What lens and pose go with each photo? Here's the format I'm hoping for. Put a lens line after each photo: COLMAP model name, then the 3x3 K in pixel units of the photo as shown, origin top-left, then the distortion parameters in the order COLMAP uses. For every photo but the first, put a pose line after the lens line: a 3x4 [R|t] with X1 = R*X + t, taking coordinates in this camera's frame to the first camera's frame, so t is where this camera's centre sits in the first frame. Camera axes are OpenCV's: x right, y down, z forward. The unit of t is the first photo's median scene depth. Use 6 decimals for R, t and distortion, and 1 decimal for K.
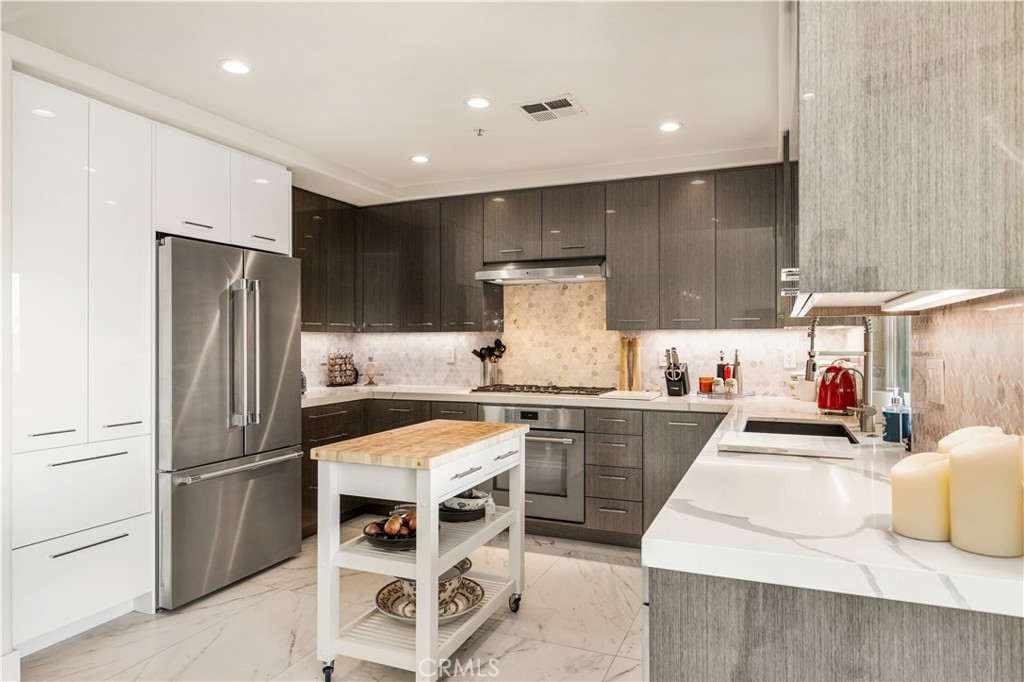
lens RADIAL K [[631.0, 0, 512.0], [0, 631.0, 341.0], [0, 0, 1]] dist [0.004754, 0.001073]
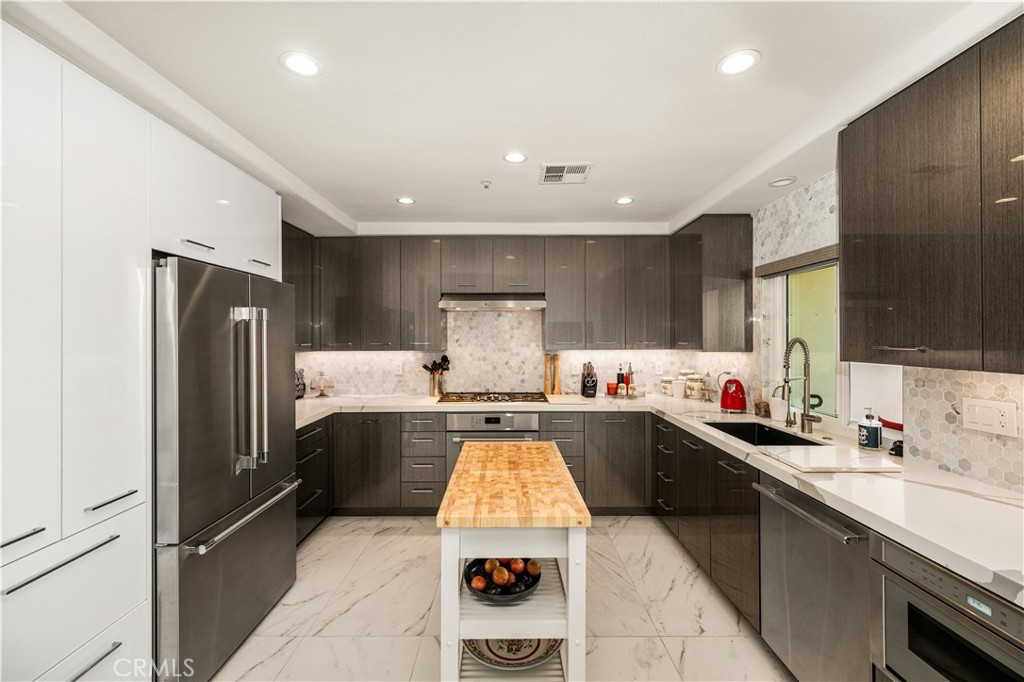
lens RADIAL K [[411.7, 0, 507.7], [0, 411.7, 337.3], [0, 0, 1]] dist [-0.001017, -0.000190]
pose [[0.920692, -0.001531, 0.390288, -0.246936], [0.001304, 0.999999, 0.000847, -0.042757], [-0.390288, -0.000271, 0.920693, 0.240448]]
